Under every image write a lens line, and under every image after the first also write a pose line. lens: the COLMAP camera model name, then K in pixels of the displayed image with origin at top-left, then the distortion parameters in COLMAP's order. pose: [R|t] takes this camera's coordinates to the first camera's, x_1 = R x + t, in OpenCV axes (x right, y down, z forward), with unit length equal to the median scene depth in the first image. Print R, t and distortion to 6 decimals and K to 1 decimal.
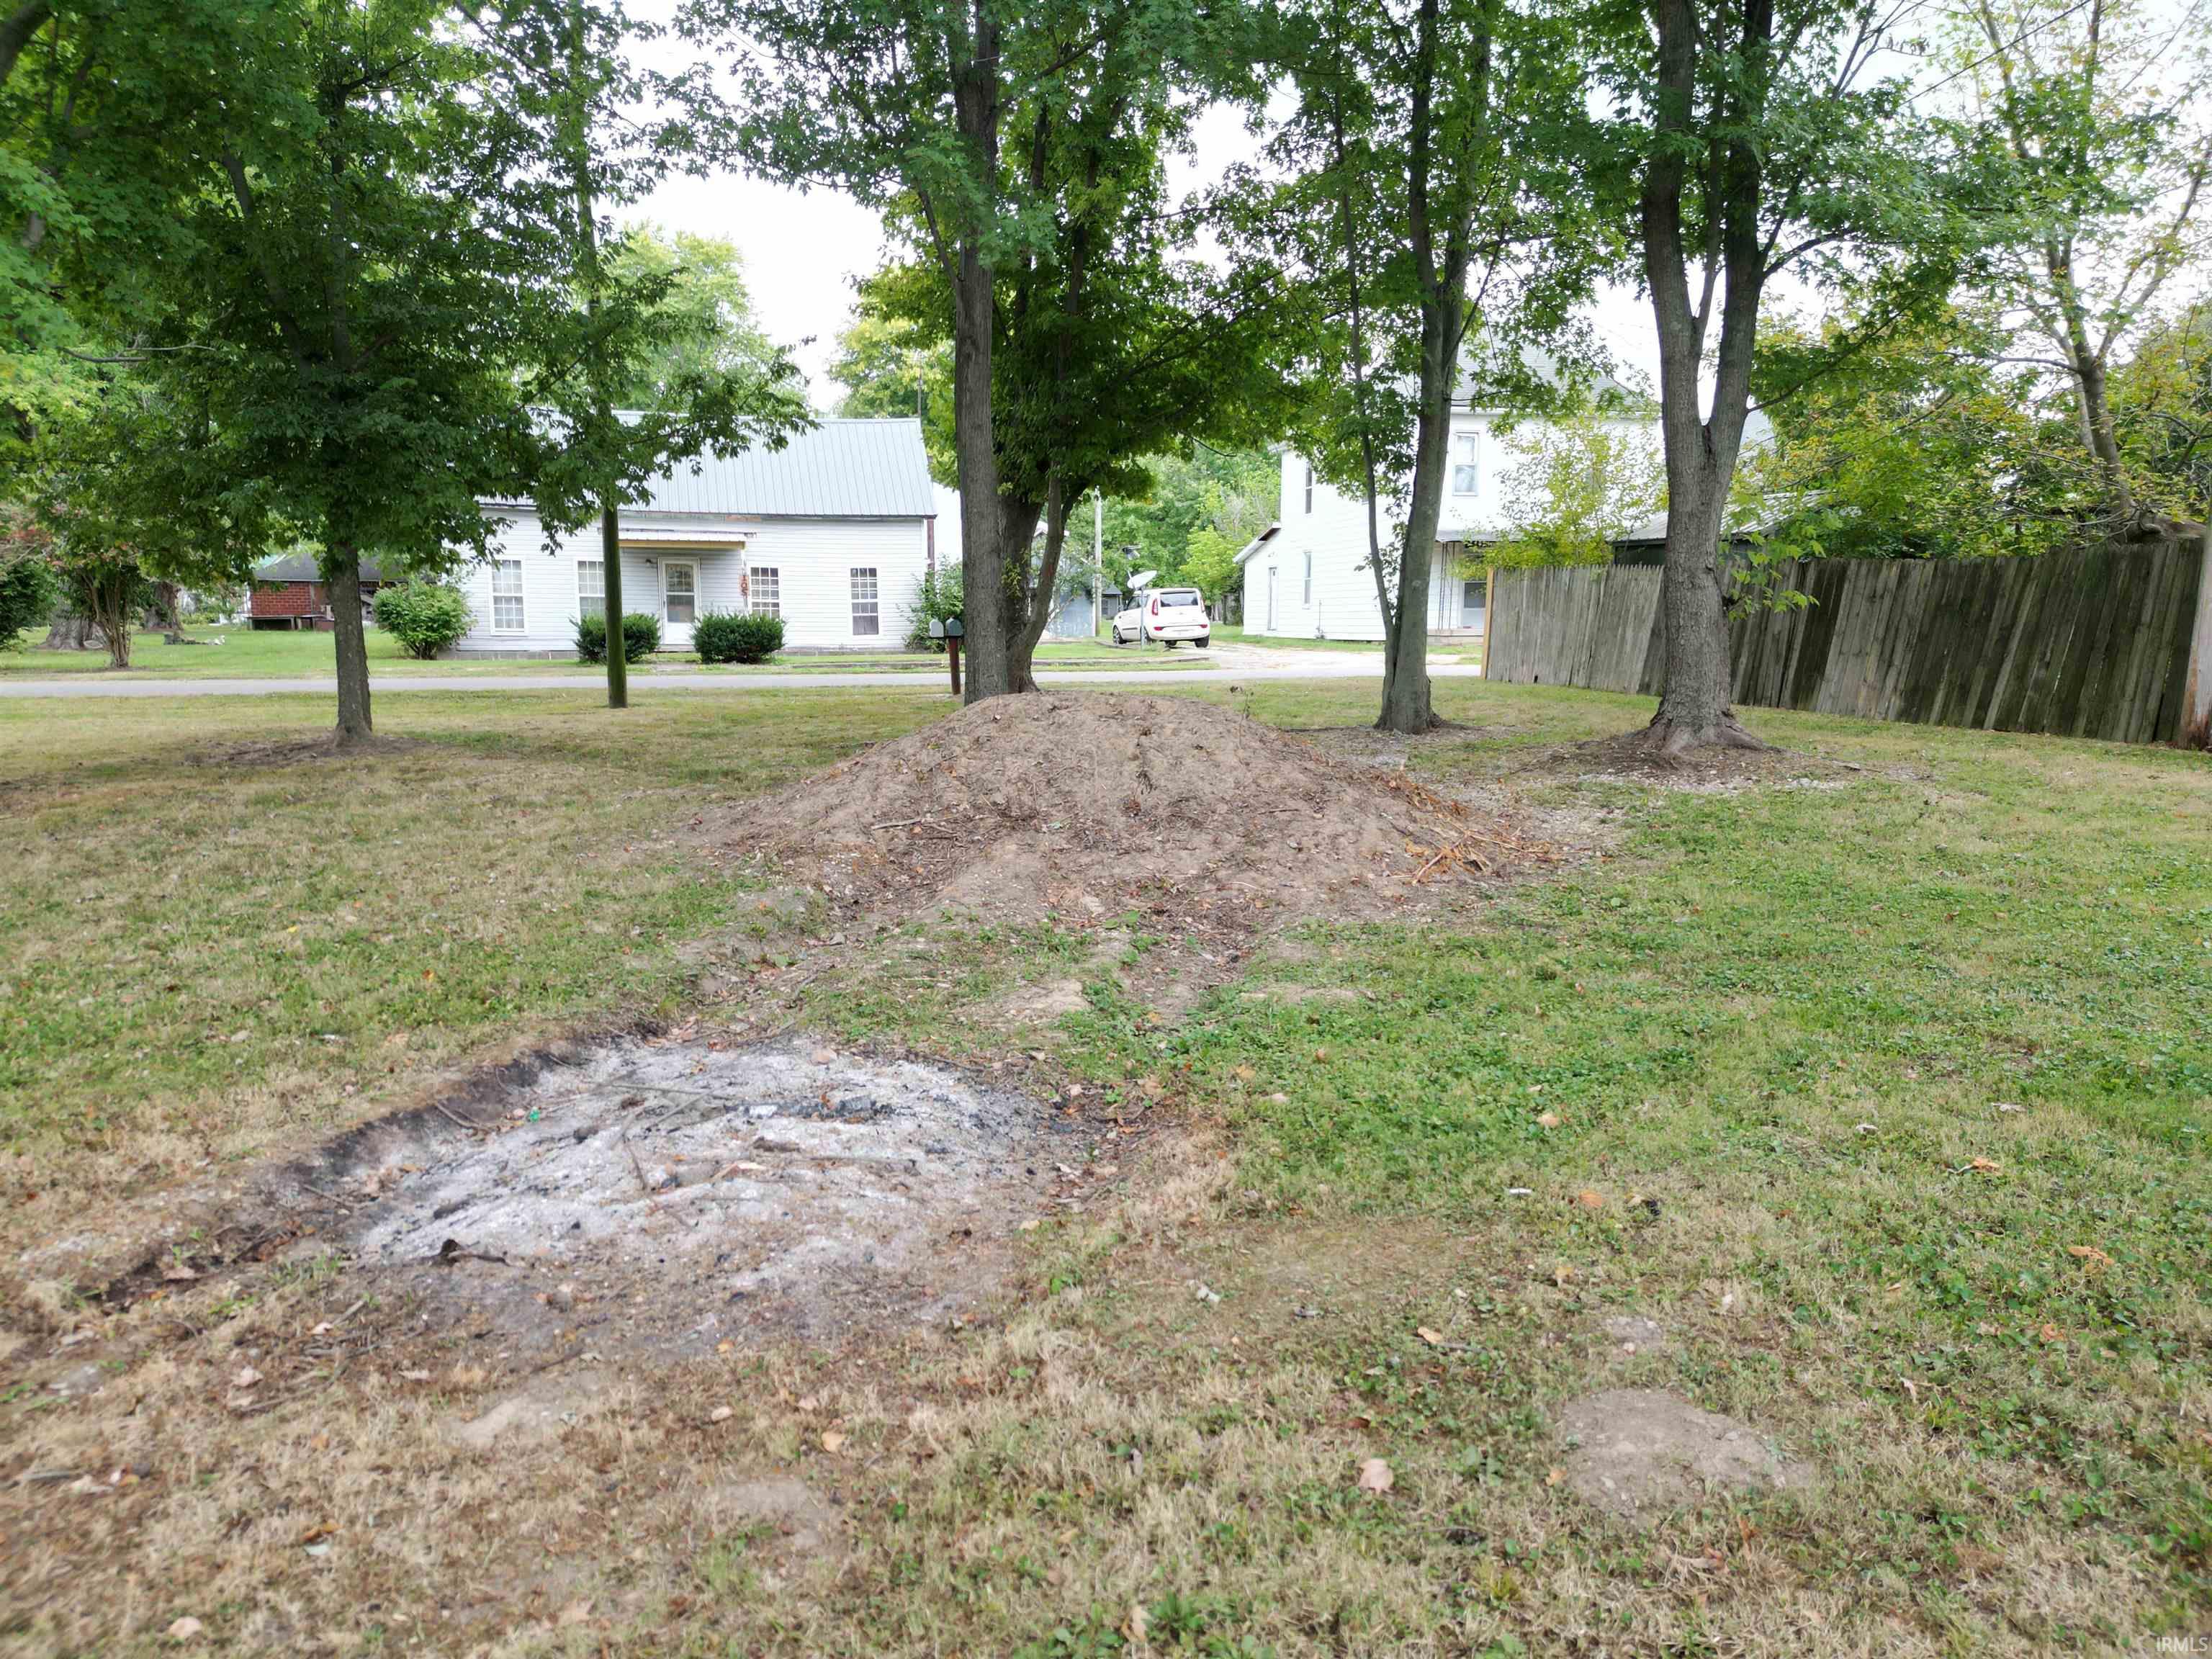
lens RADIAL K [[1523.9, 0, 1090.6], [0, 1523.9, 832.4], [0, 0, 1]] dist [0.083105, -0.093397]
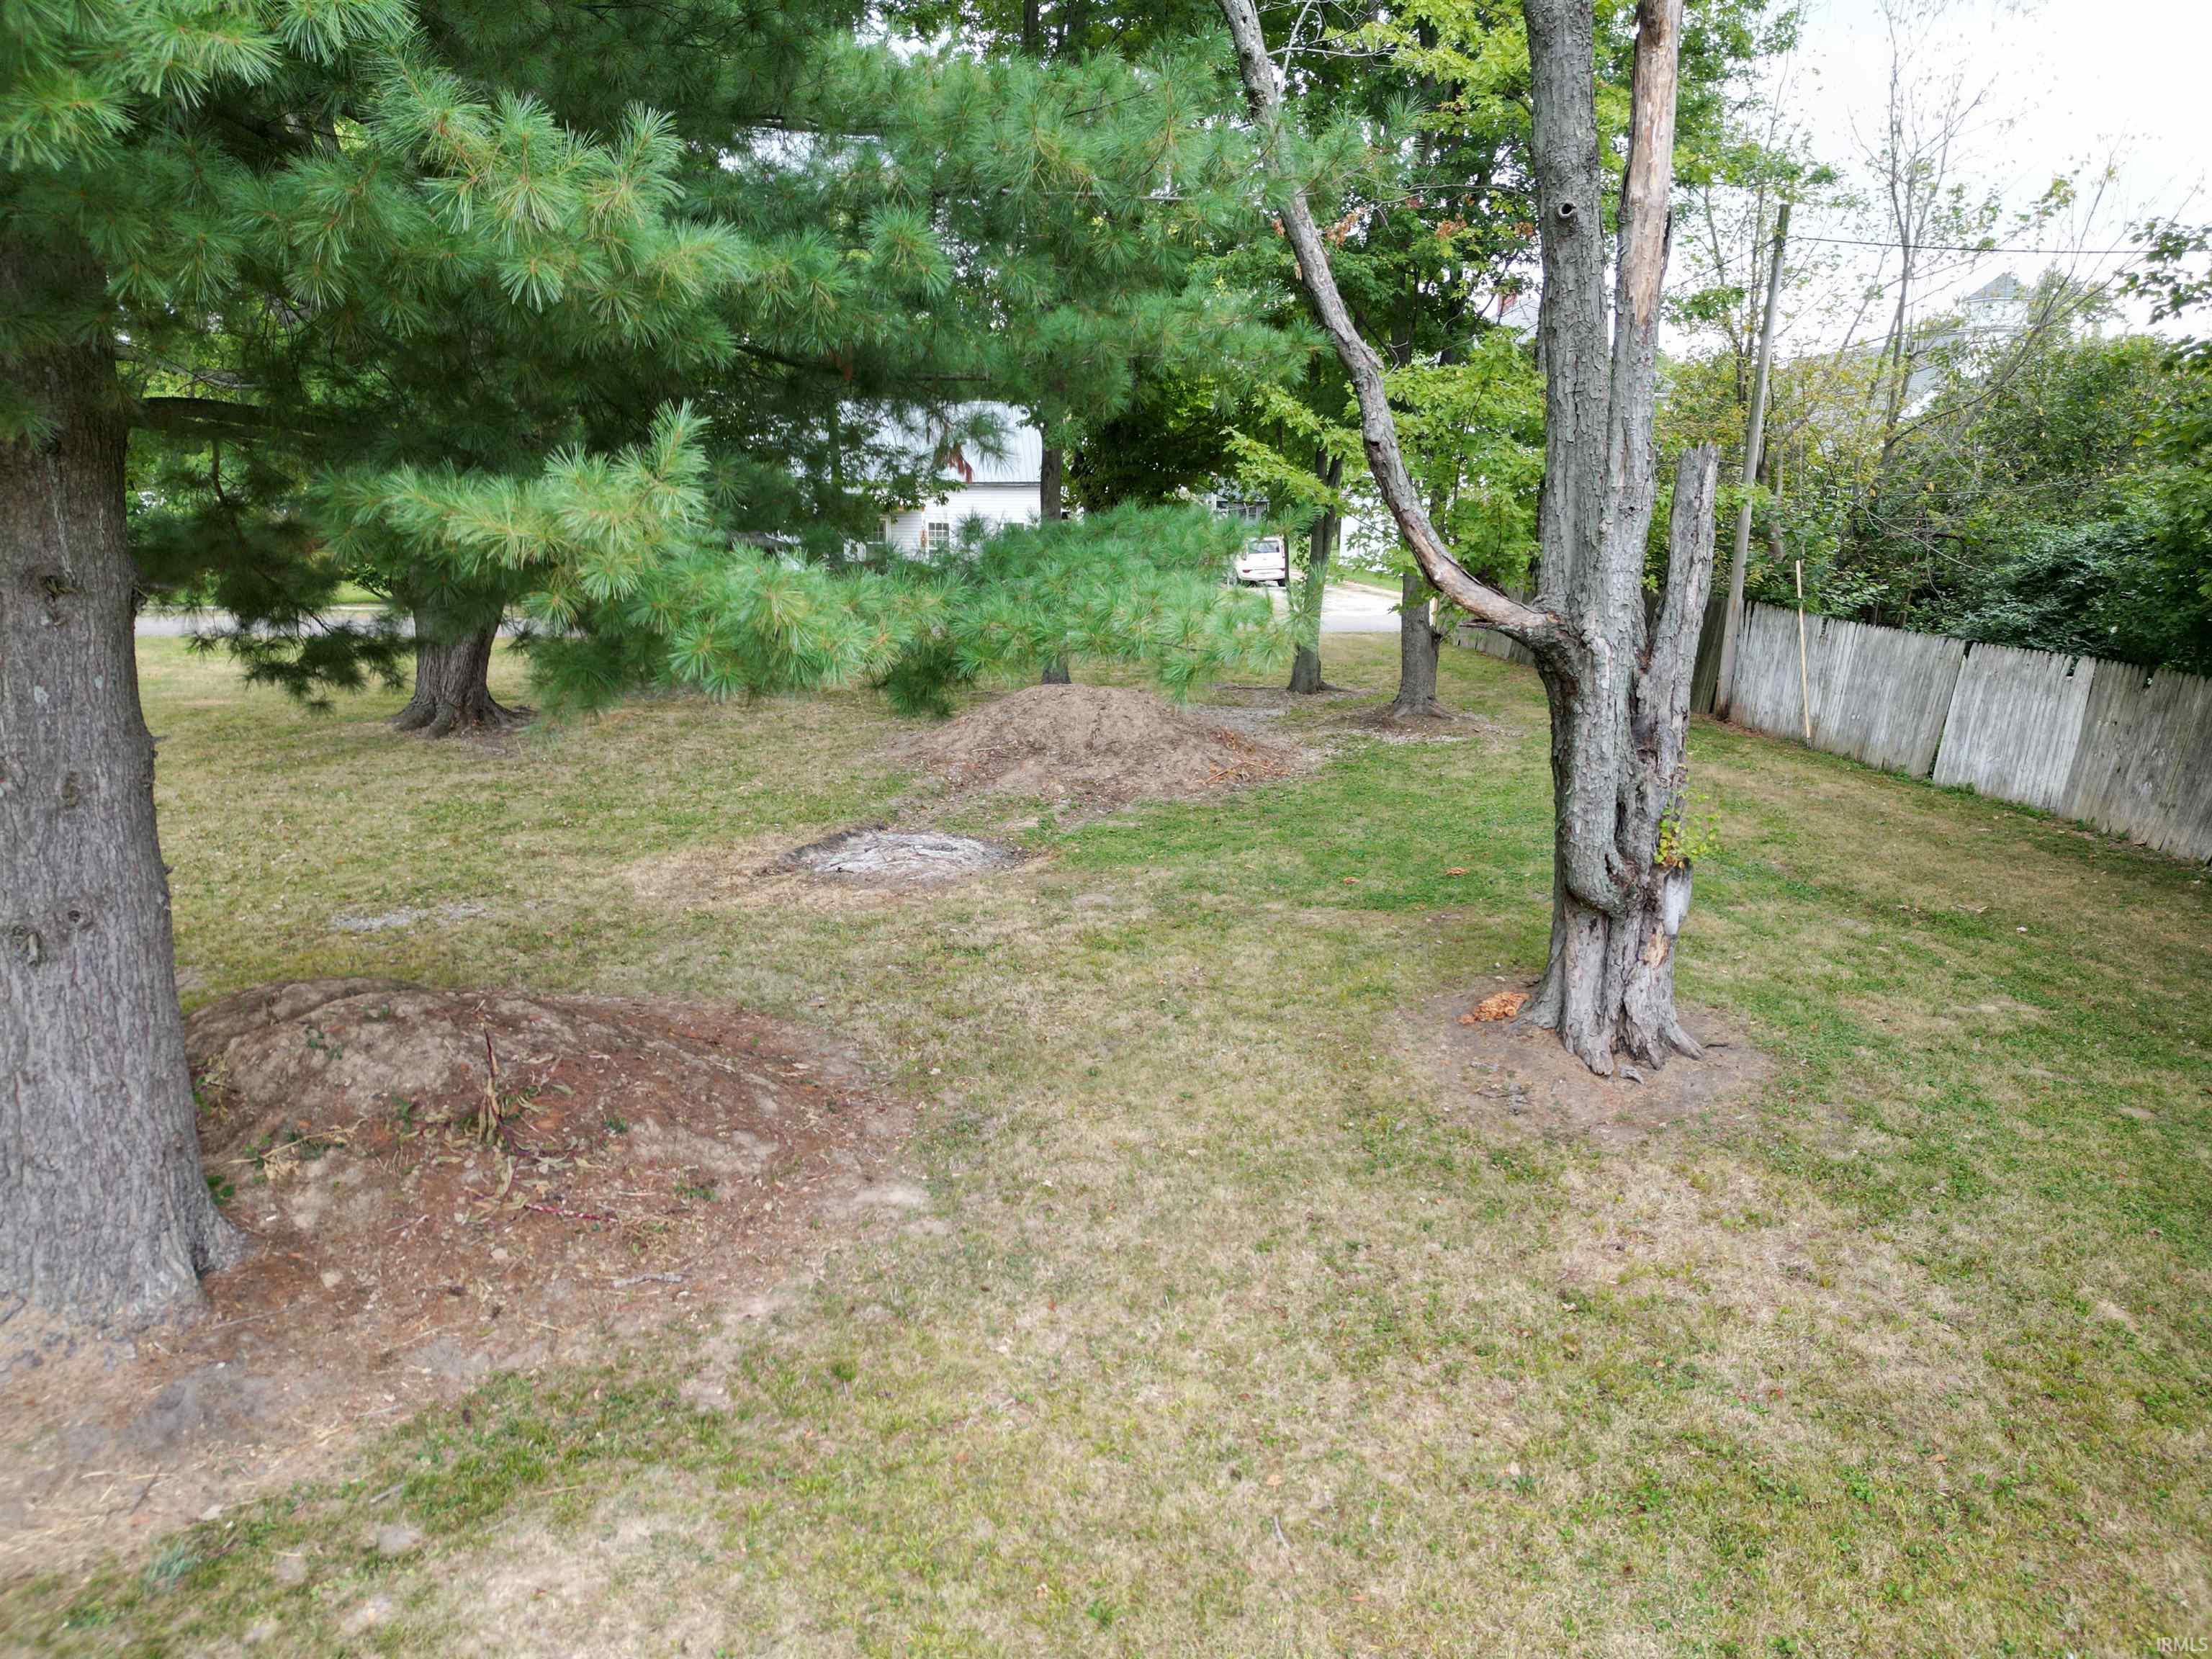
lens RADIAL K [[1523.9, 0, 1090.6], [0, 1523.9, 832.4], [0, 0, 1]] dist [0.083105, -0.093397]
pose [[0.993236, 0.035617, -0.110515, 0.337387], [-0.027124, 0.996629, 0.077427, -0.074927], [0.112900, -0.073905, 0.990854, -1.445902]]
